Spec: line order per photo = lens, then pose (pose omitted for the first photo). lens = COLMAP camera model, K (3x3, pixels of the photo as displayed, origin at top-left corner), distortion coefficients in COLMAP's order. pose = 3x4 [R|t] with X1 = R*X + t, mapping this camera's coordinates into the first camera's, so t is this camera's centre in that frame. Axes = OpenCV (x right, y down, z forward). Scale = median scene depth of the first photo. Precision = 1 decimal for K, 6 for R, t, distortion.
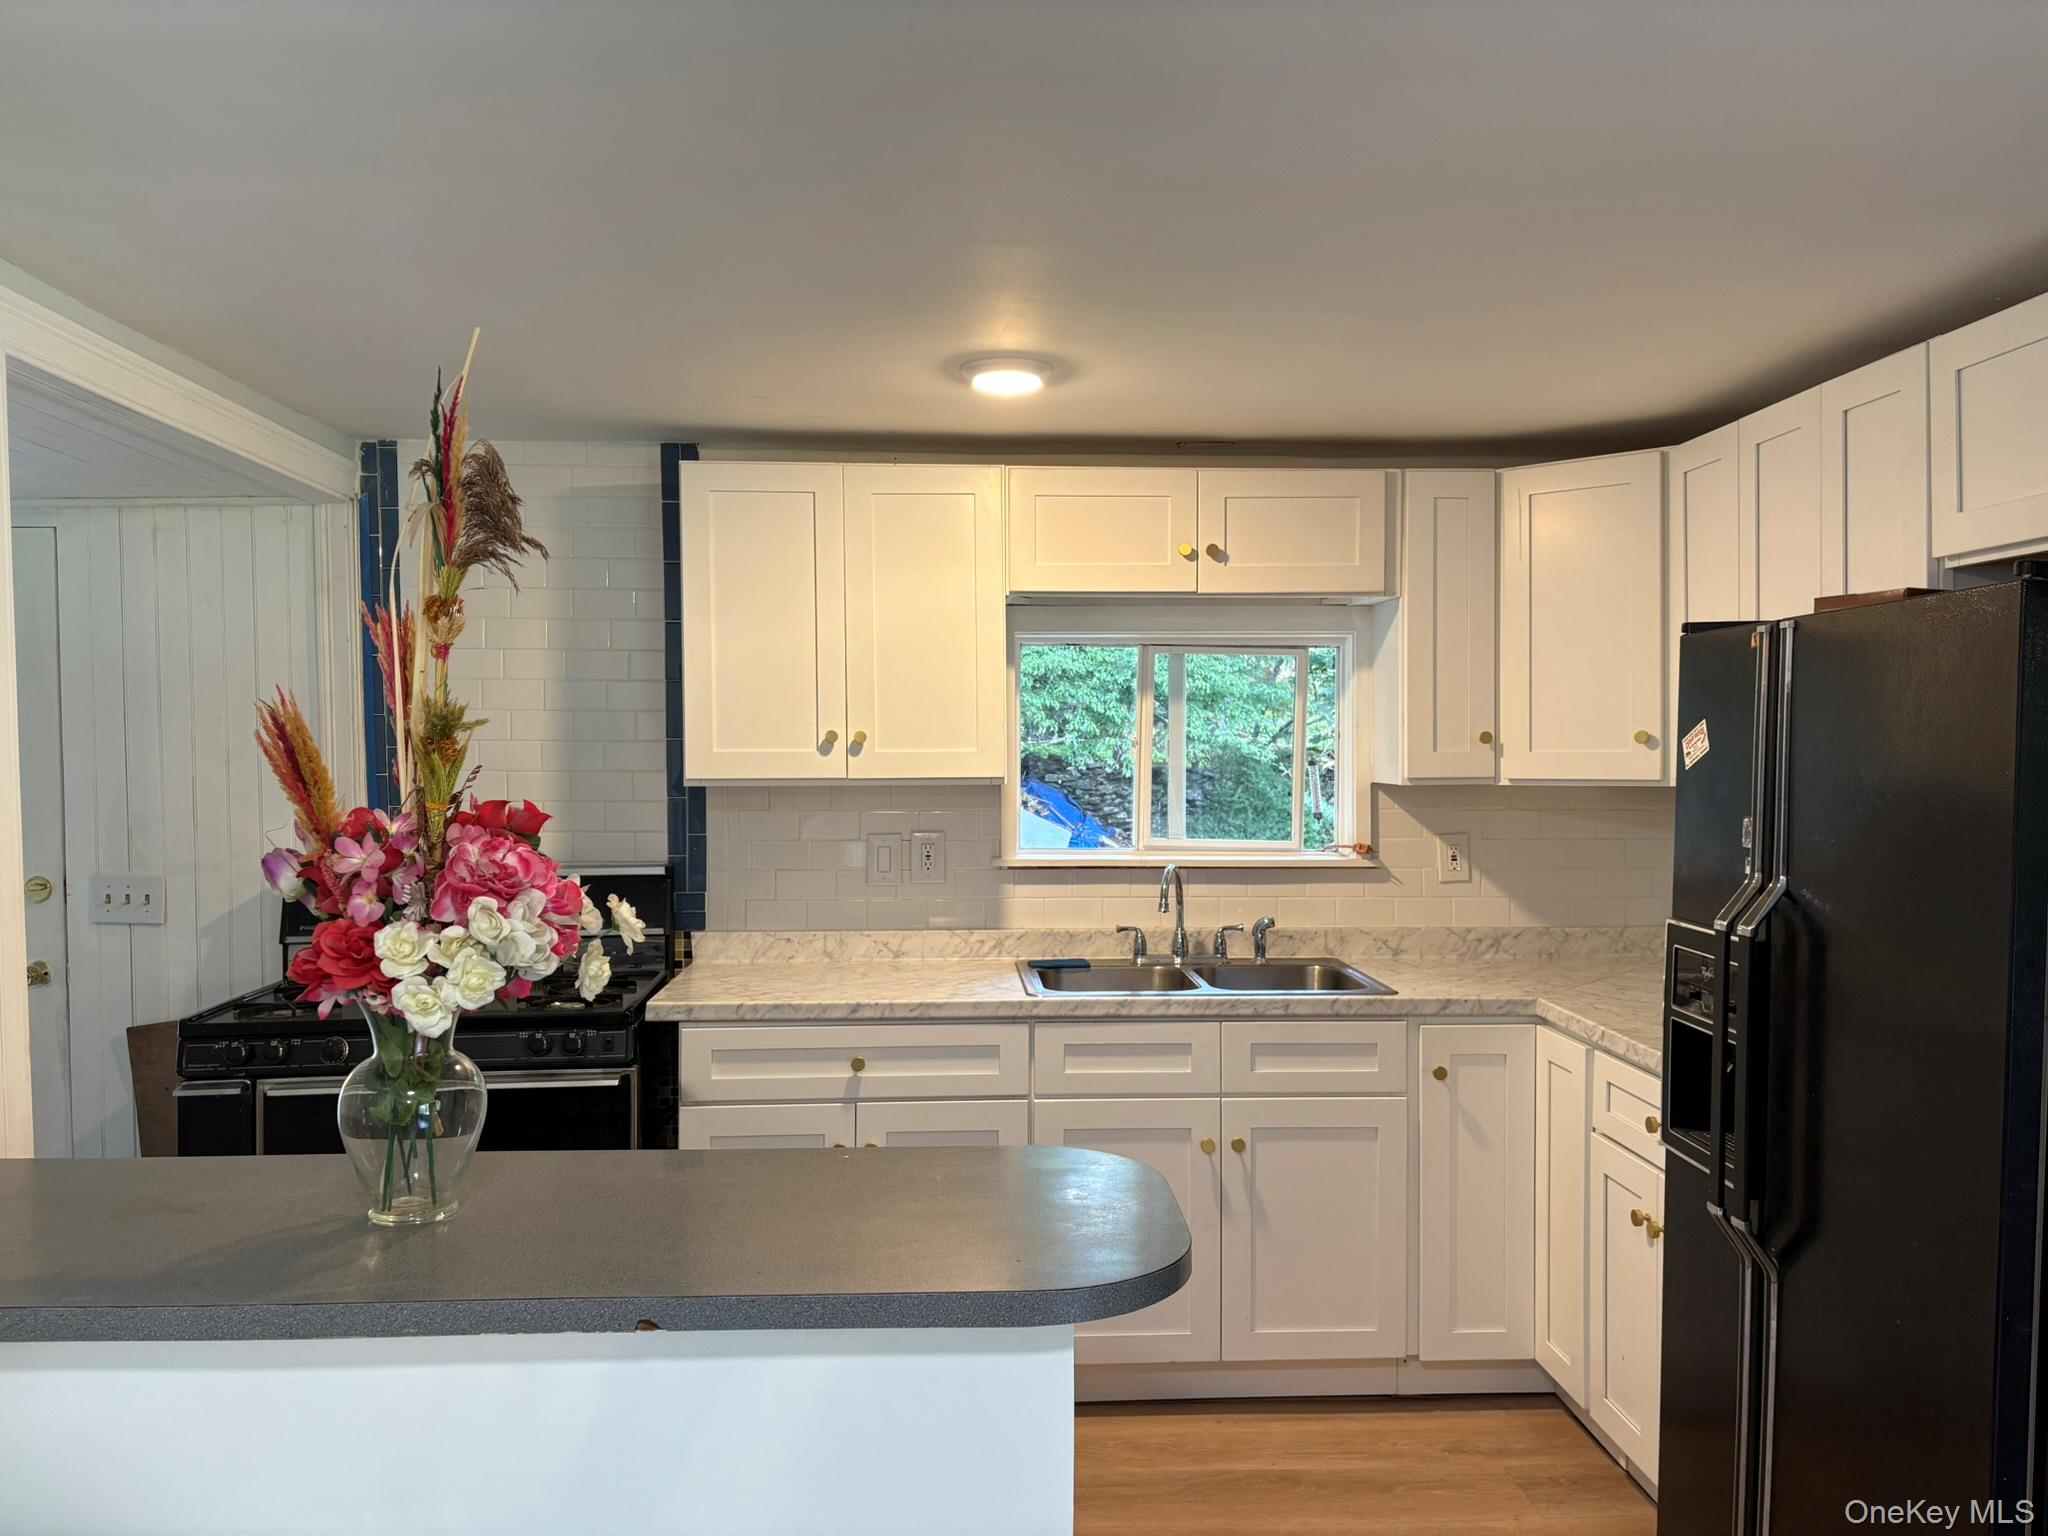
lens RADIAL K [[1575.7, 0, 1008.1], [0, 1575.7, 725.8], [0, 0, 1]] dist [0.055177, -0.052874]
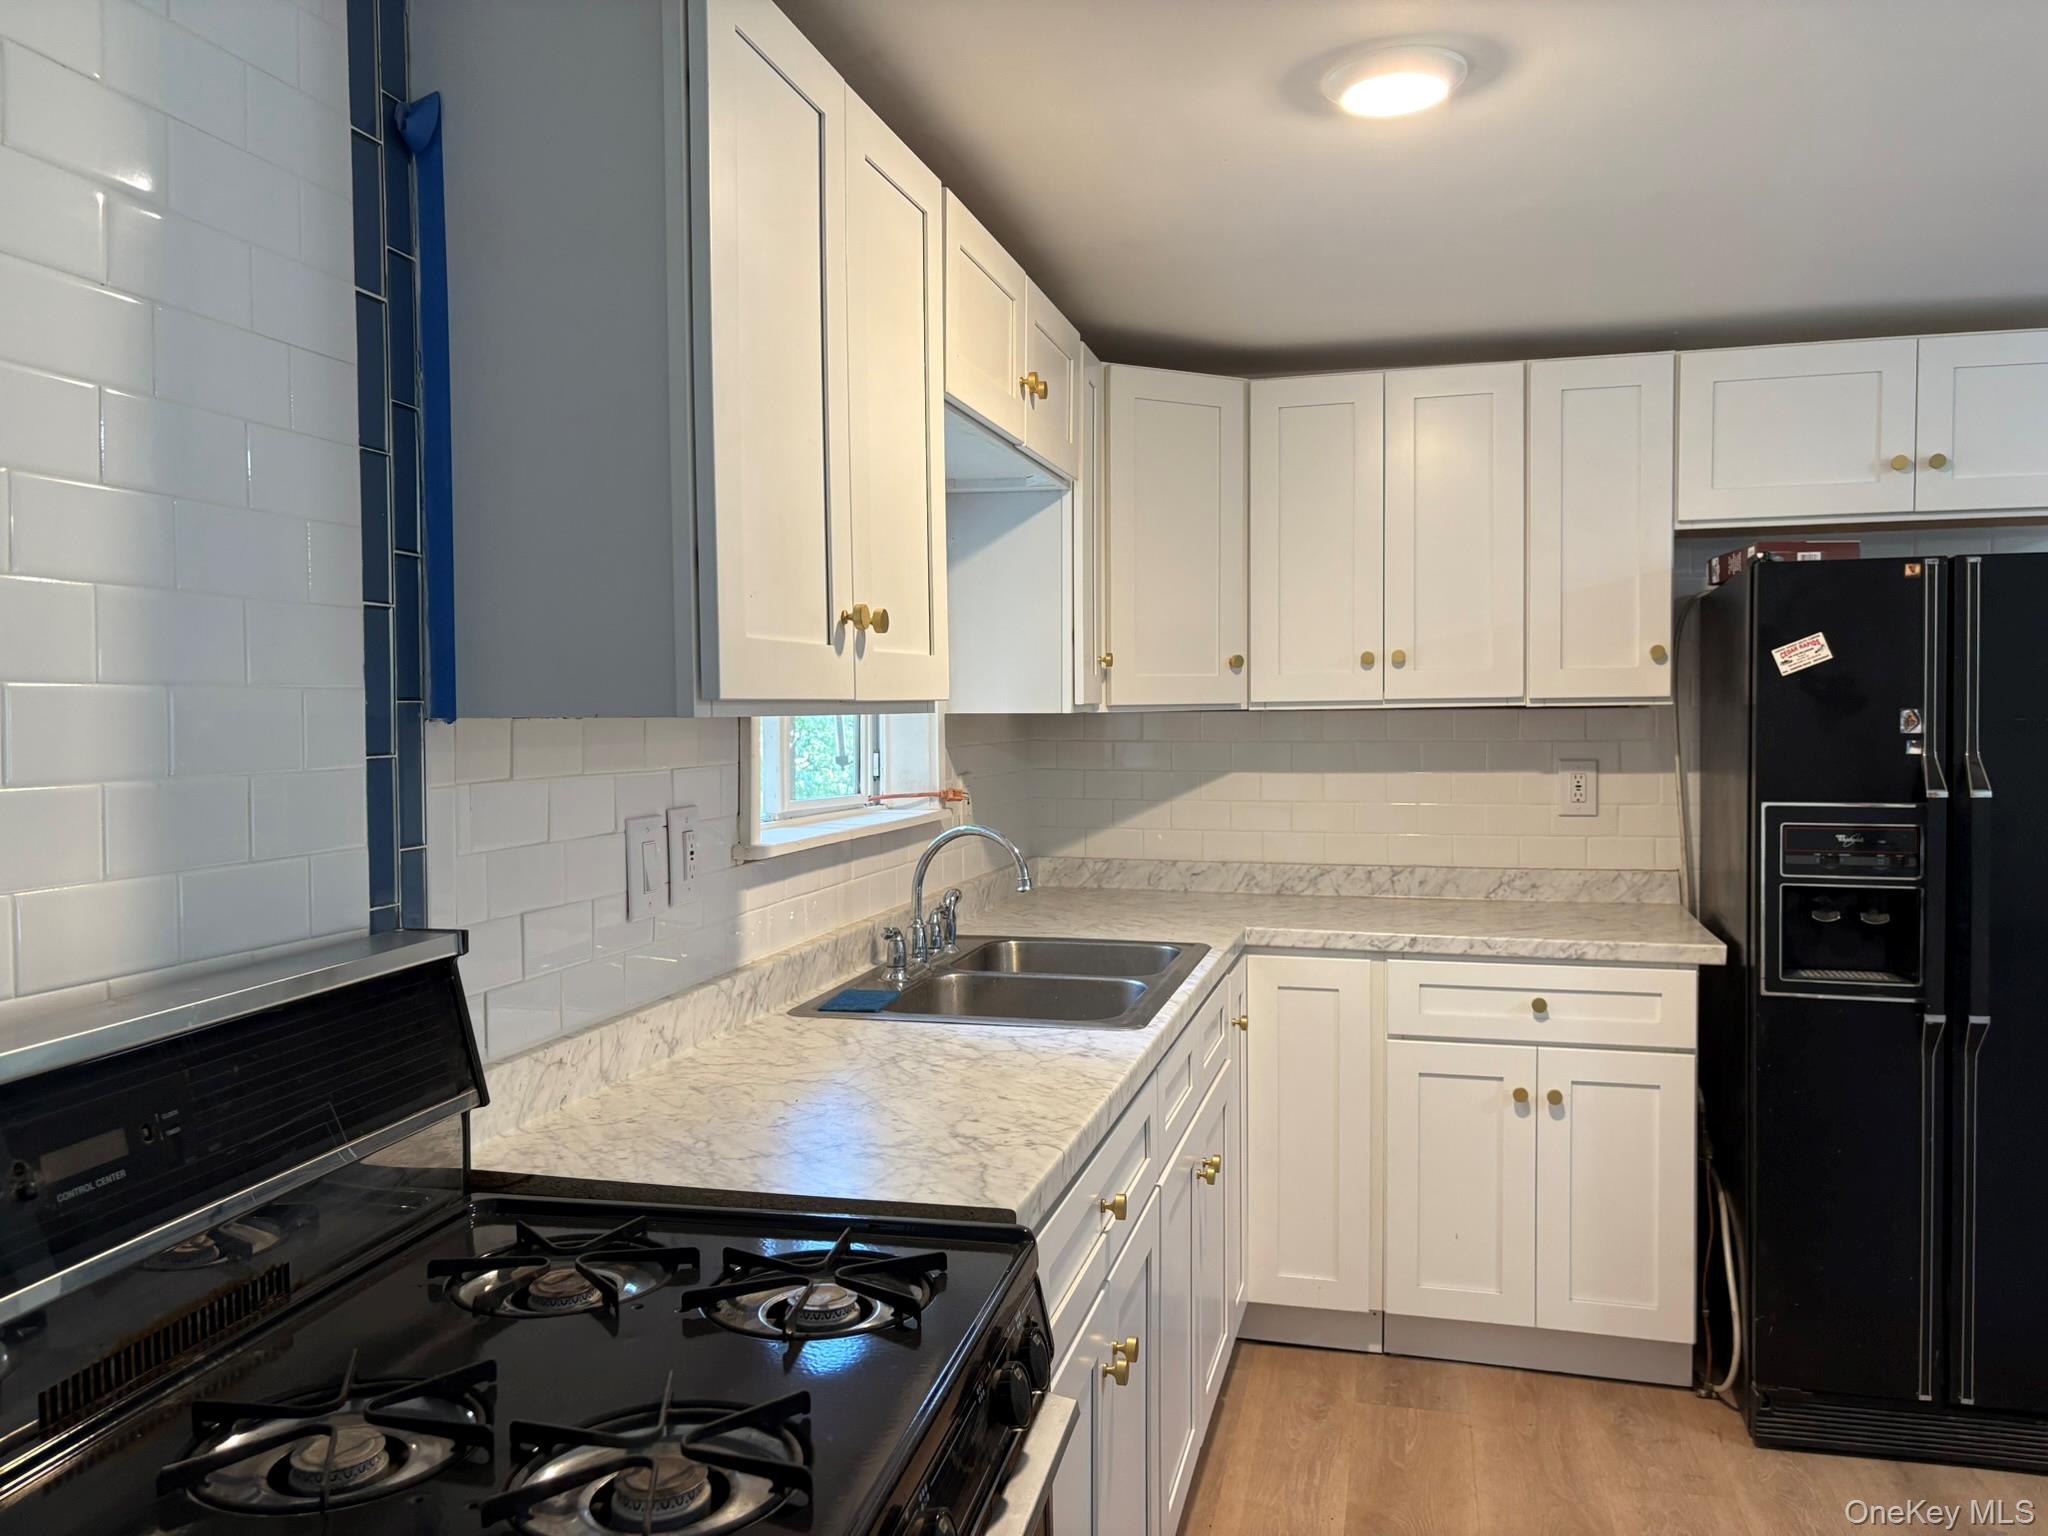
lens RADIAL K [[1575.7, 0, 1030.6], [0, 1575.7, 757.1], [0, 0, 1]] dist [0.055177, -0.052874]
pose [[0.277213, -0.026913, 0.960432, -0.566300], [-0.003201, 0.999576, 0.028934, 0.036308], [-0.960803, -0.011095, 0.277009, 0.786733]]
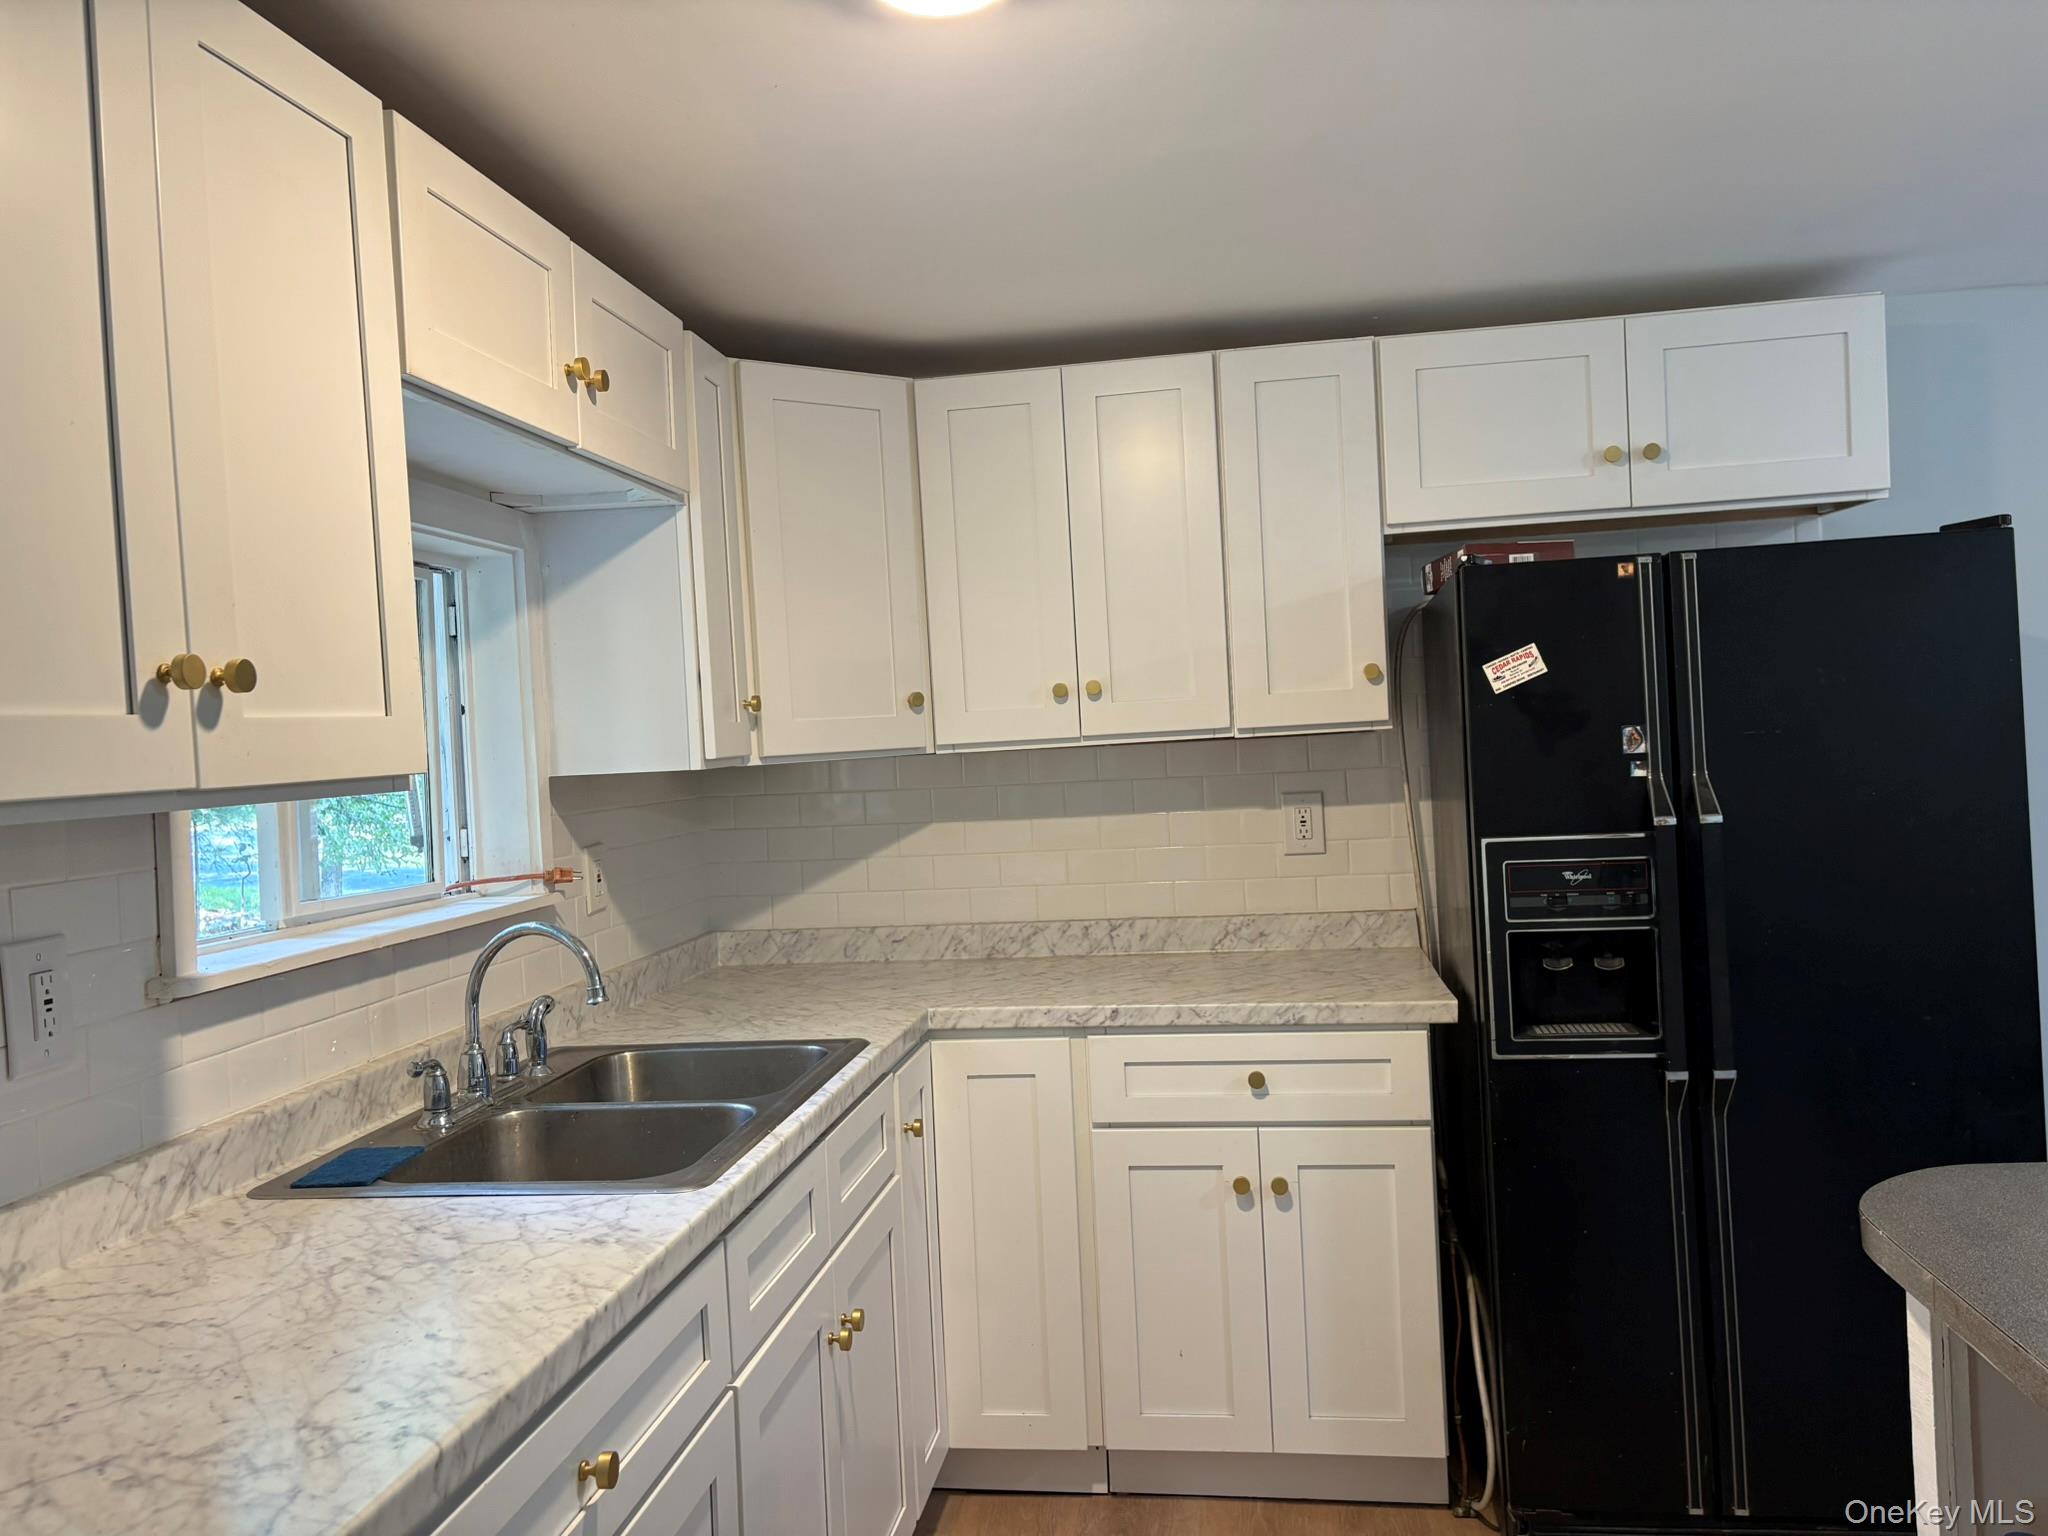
lens RADIAL K [[1575.7, 0, 1028.6], [0, 1575.7, 748.0], [0, 0, 1]] dist [0.055177, -0.052874]
pose [[0.168246, -0.012376, 0.985667, -0.425010], [0.041287, 0.999132, 0.005498, 0.029228], [-0.984880, 0.039770, 0.168611, 0.733686]]
